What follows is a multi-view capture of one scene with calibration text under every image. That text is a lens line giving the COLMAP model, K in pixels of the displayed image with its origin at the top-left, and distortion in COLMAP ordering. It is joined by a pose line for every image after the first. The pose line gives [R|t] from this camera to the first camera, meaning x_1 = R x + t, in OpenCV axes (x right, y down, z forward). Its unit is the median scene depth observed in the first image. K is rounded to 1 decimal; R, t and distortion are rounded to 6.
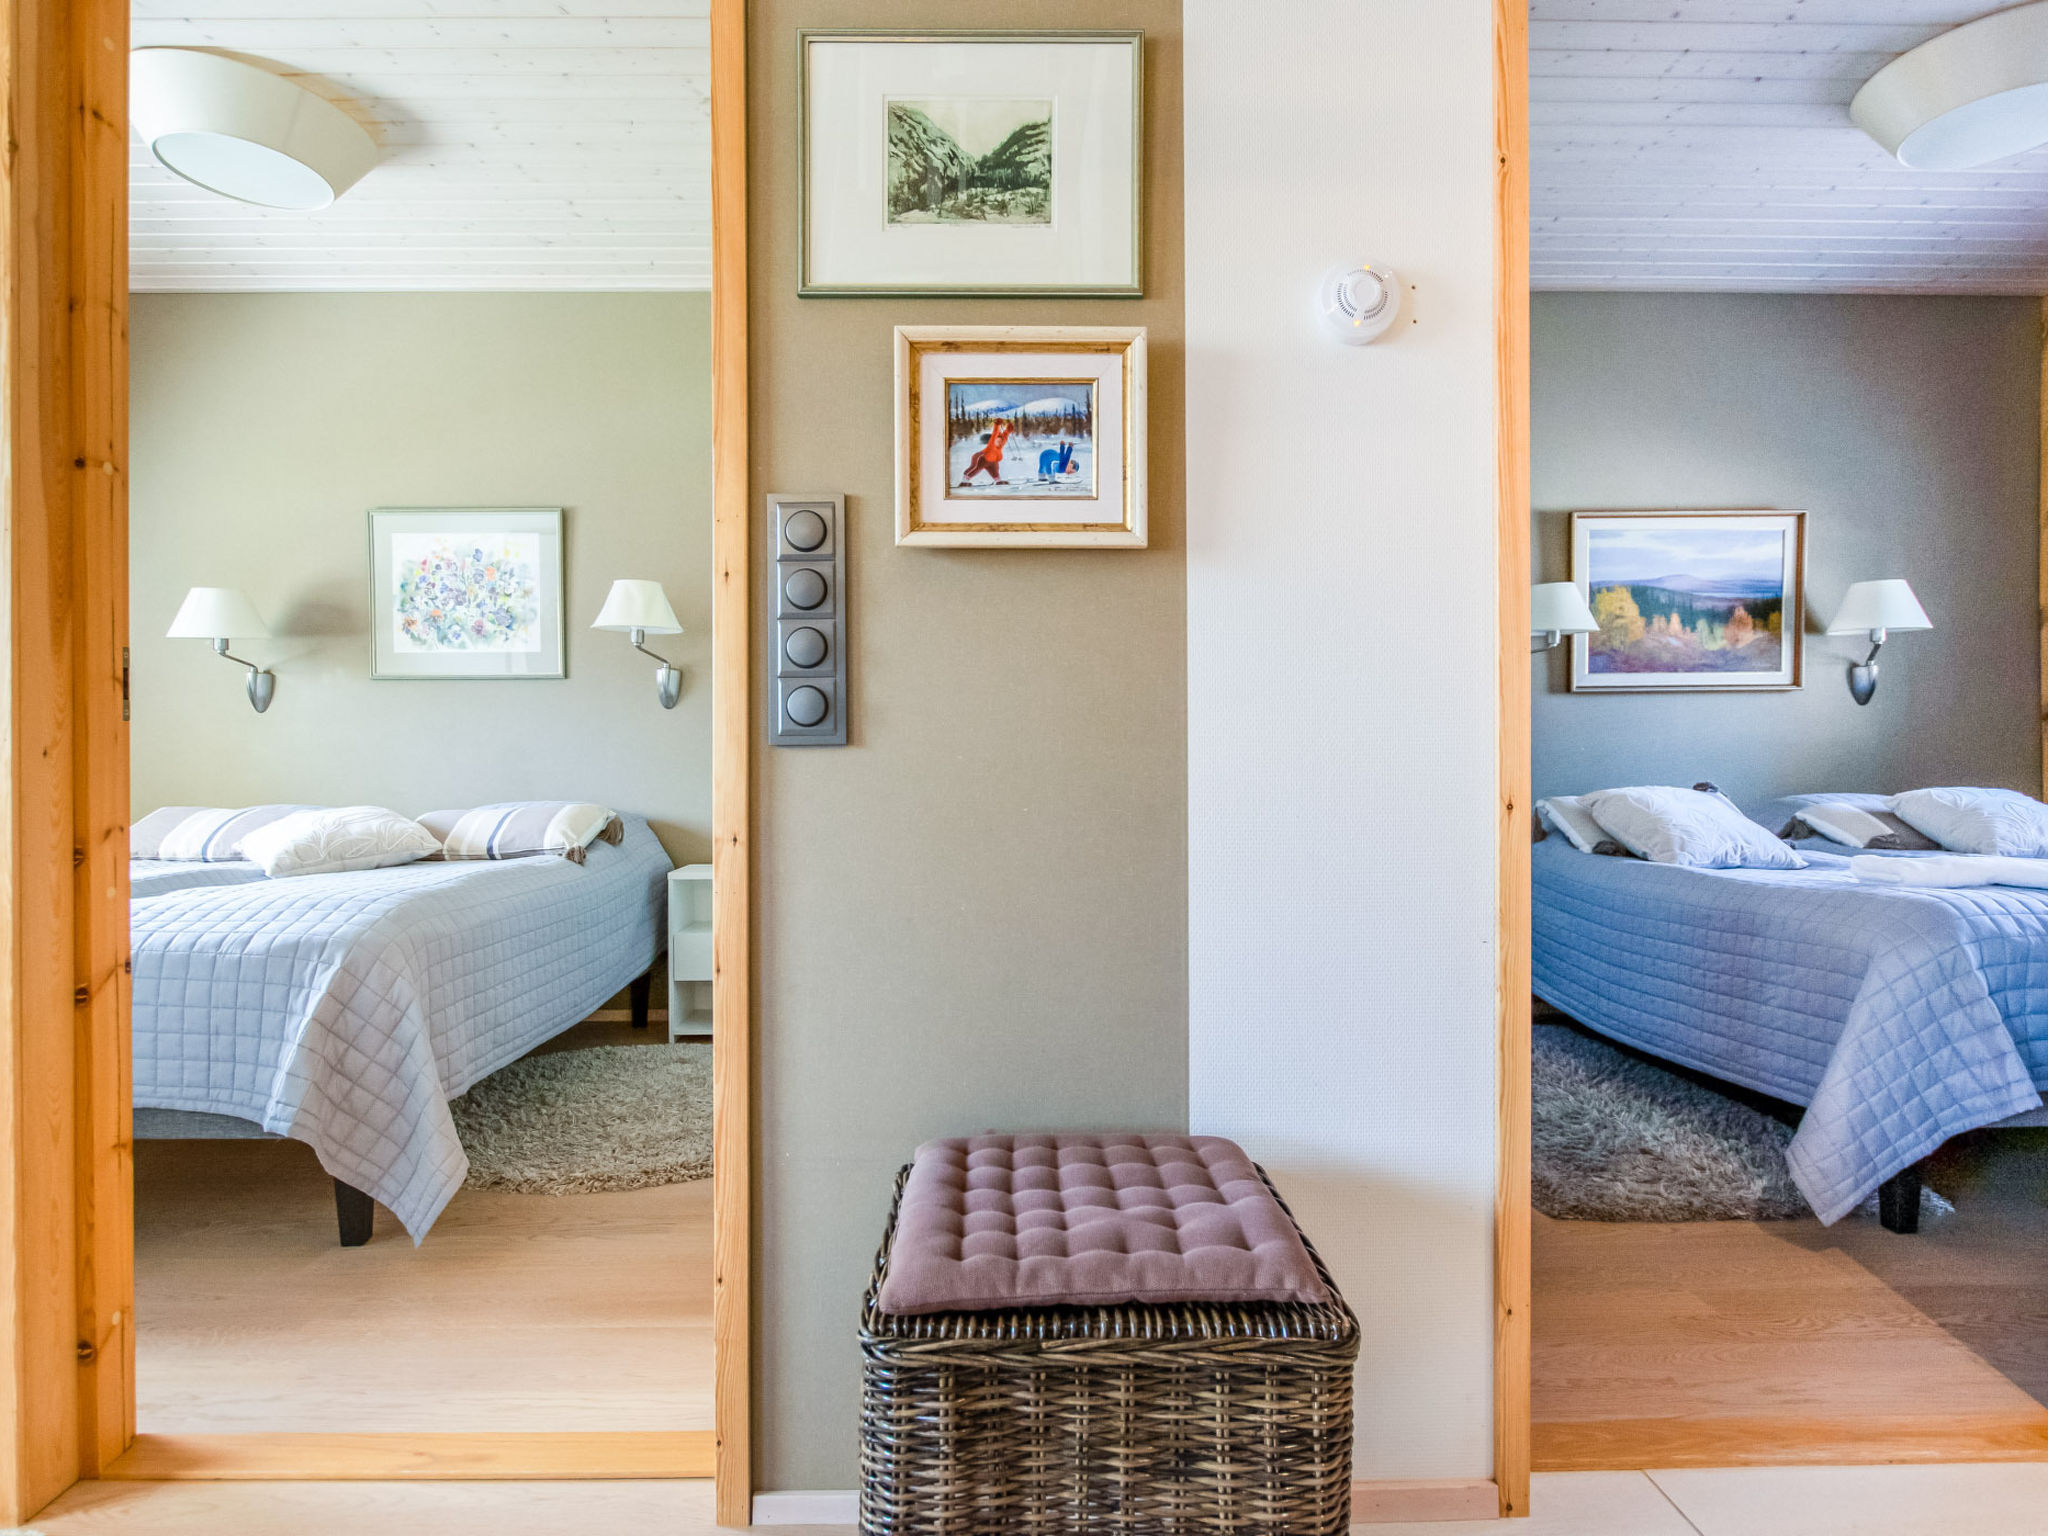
lens RADIAL K [[1205.5, 0, 1016.4], [0, 1205.5, 761.4], [0, 0, 1]] dist [-0.000404, 0.004743]
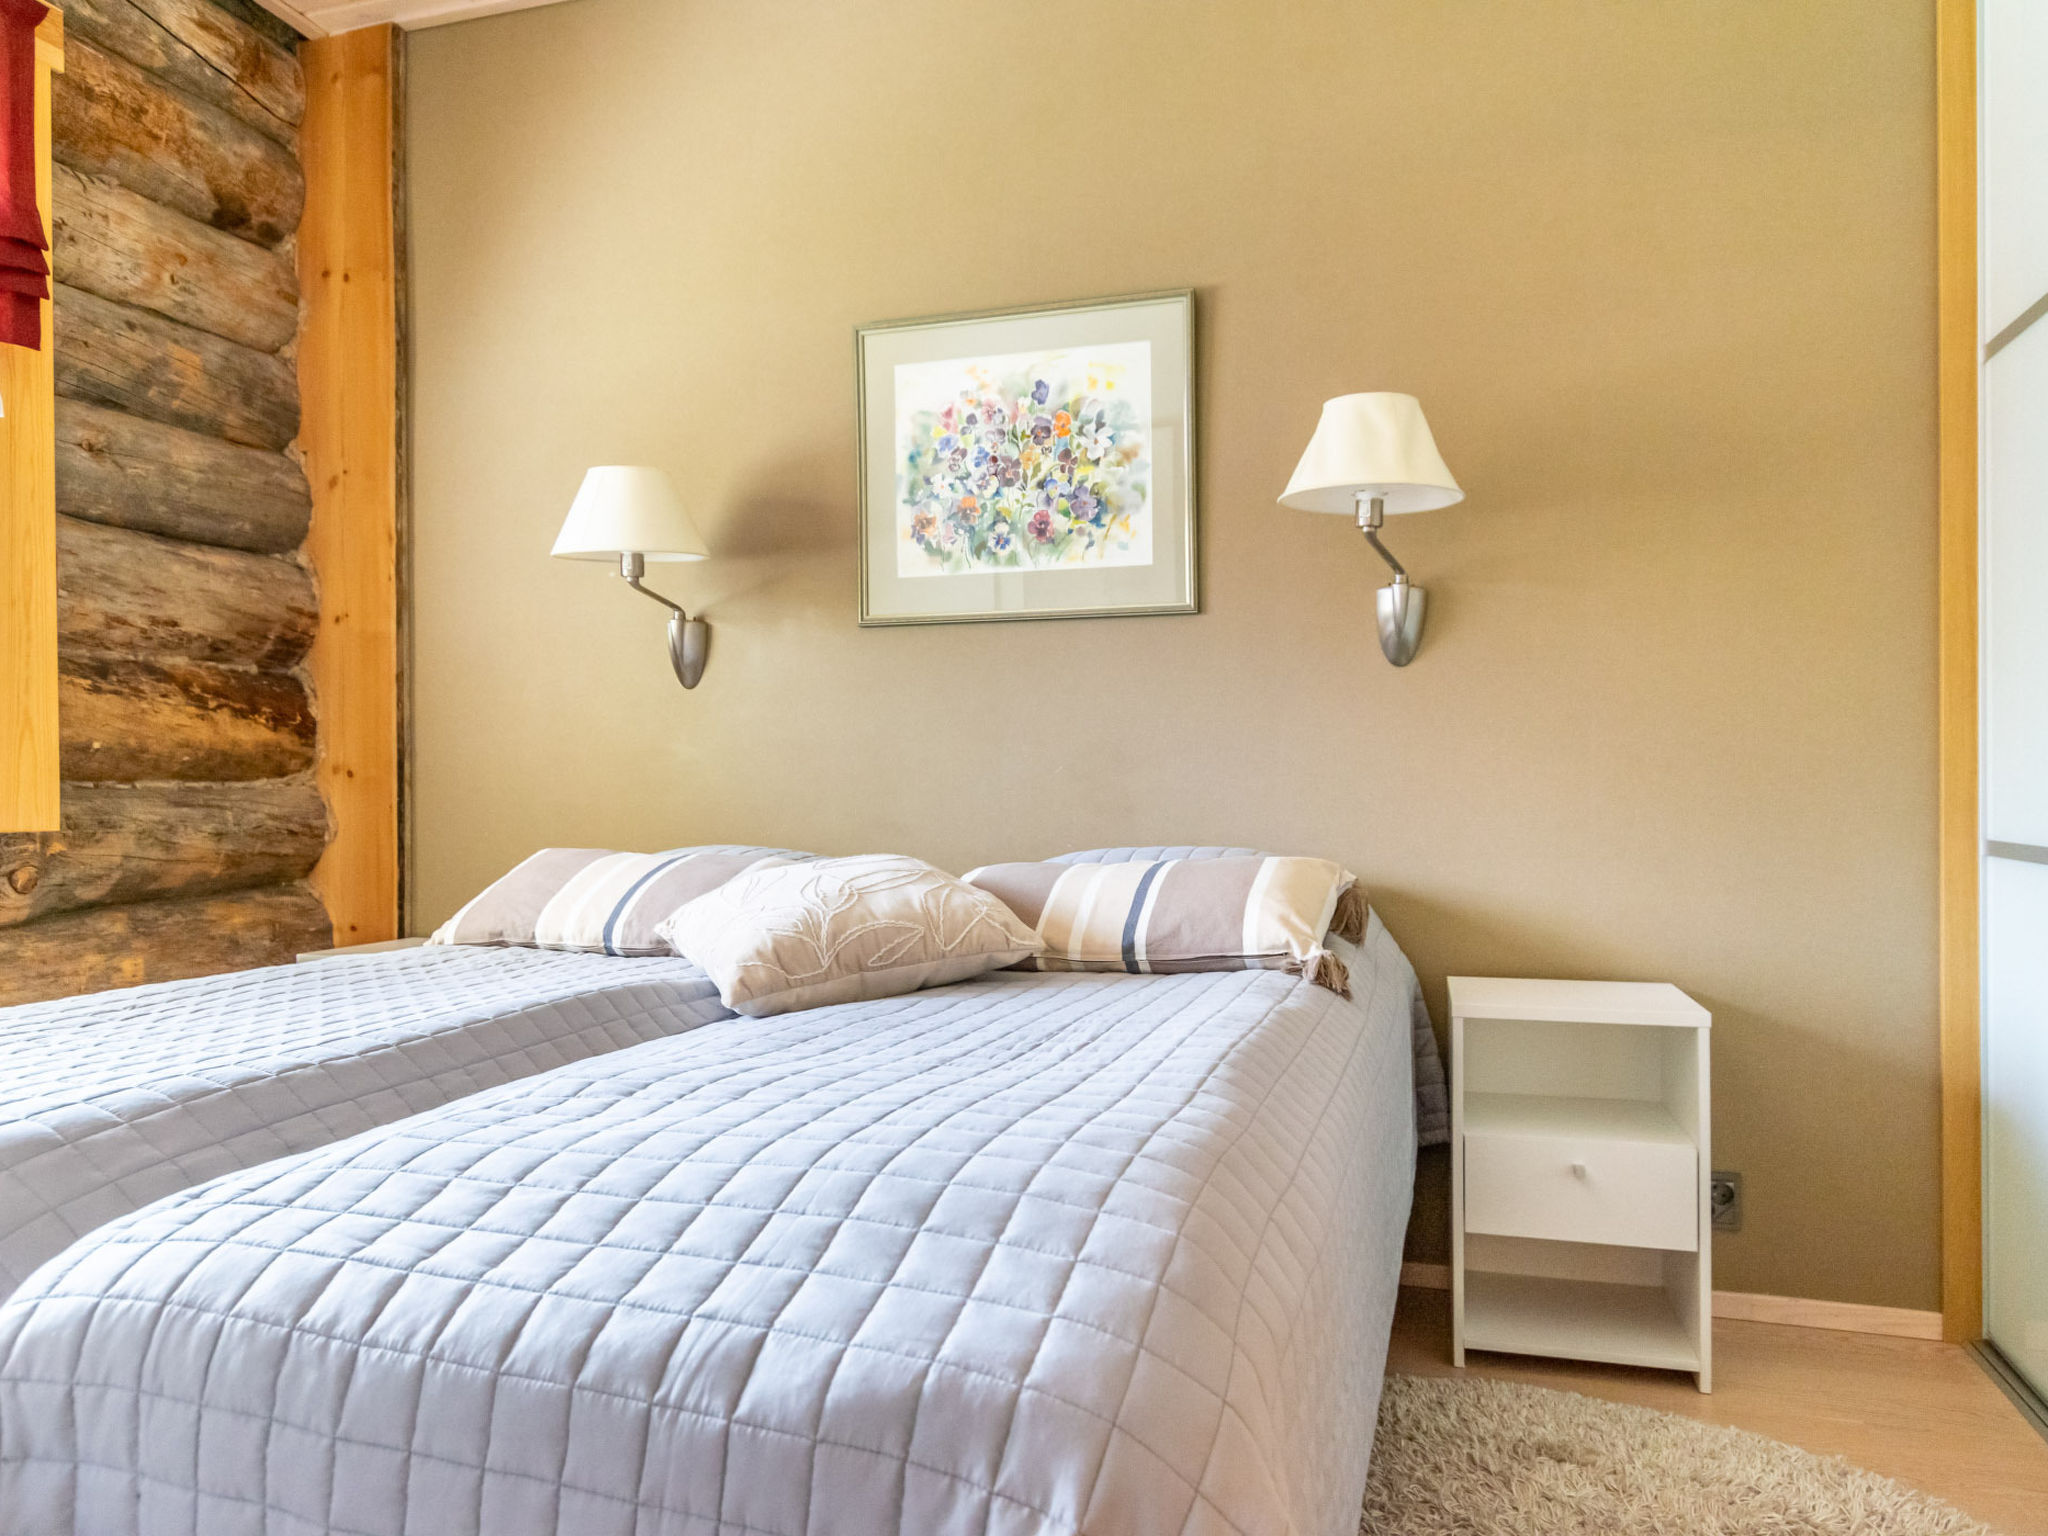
lens RADIAL K [[1456.4, 0, 1015.3], [0, 1456.4, 782.2], [0, 0, 1]] dist [0.019625, 0.011148]
pose [[0.950209, 0.002992, -0.311599, -0.252015], [-0.003958, 0.999989, -0.002468, 0.007060], [0.311588, 0.003578, 0.950211, 0.371007]]
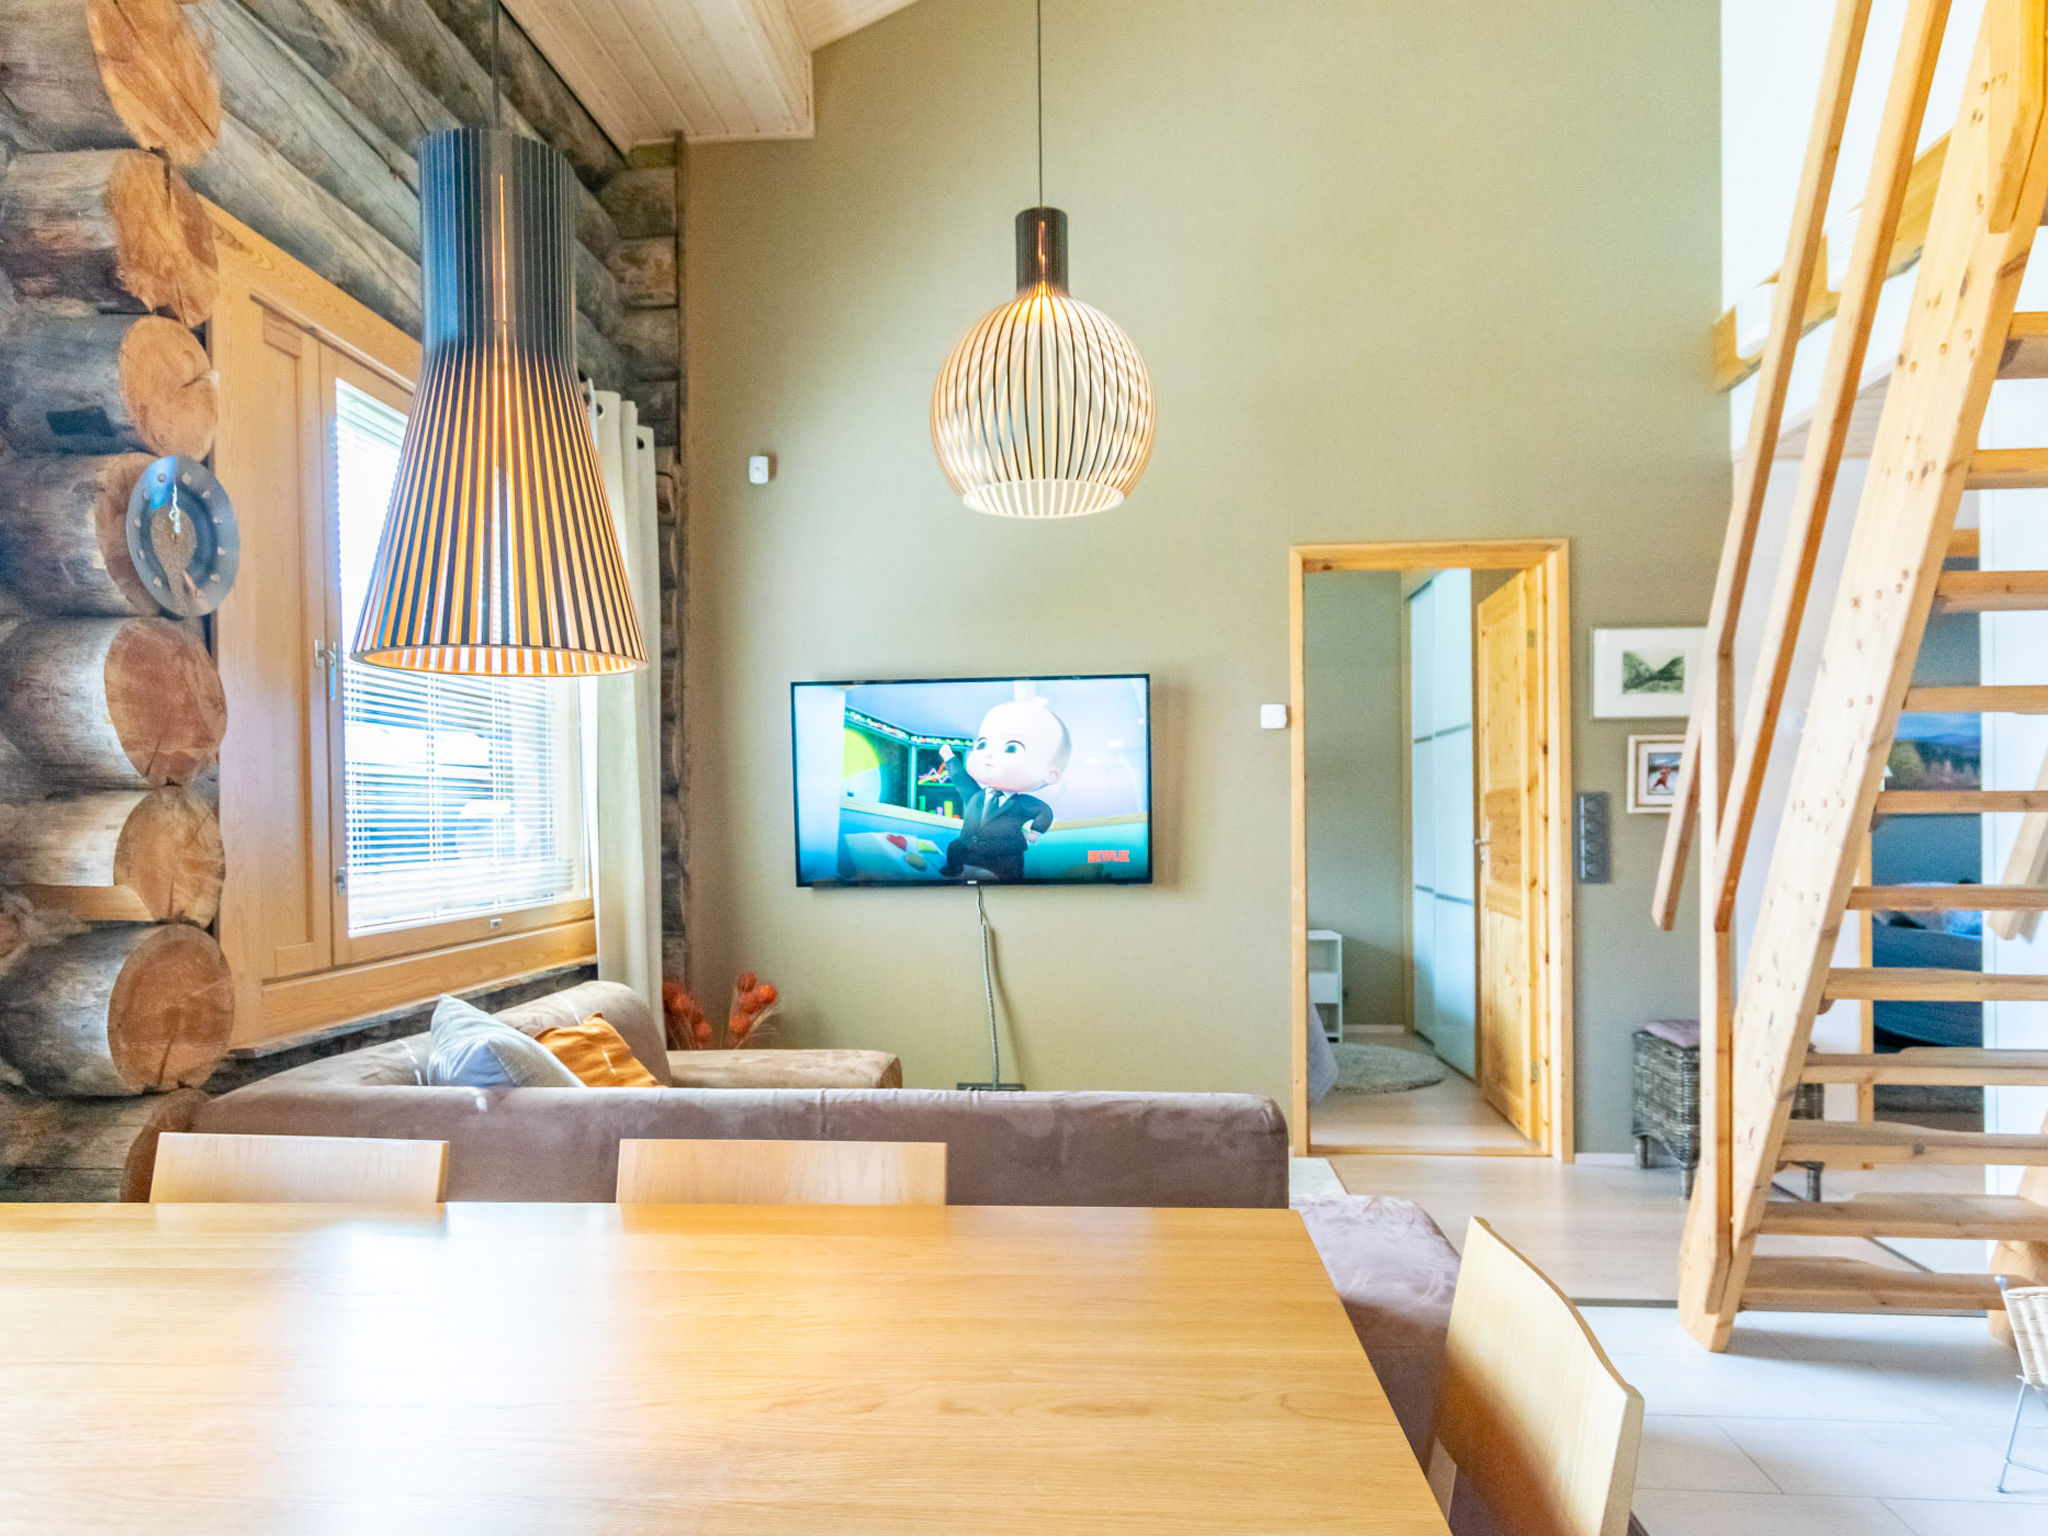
lens RADIAL K [[1456.4, 0, 982.1], [0, 1456.4, 813.2], [0, 0, 1]] dist [0.019625, 0.011148]
pose [[0.995324, -0.005663, -0.096425, -0.446116], [0.005323, 0.999979, -0.003781, -0.060455], [0.096444, 0.003250, 0.995333, -0.887402]]
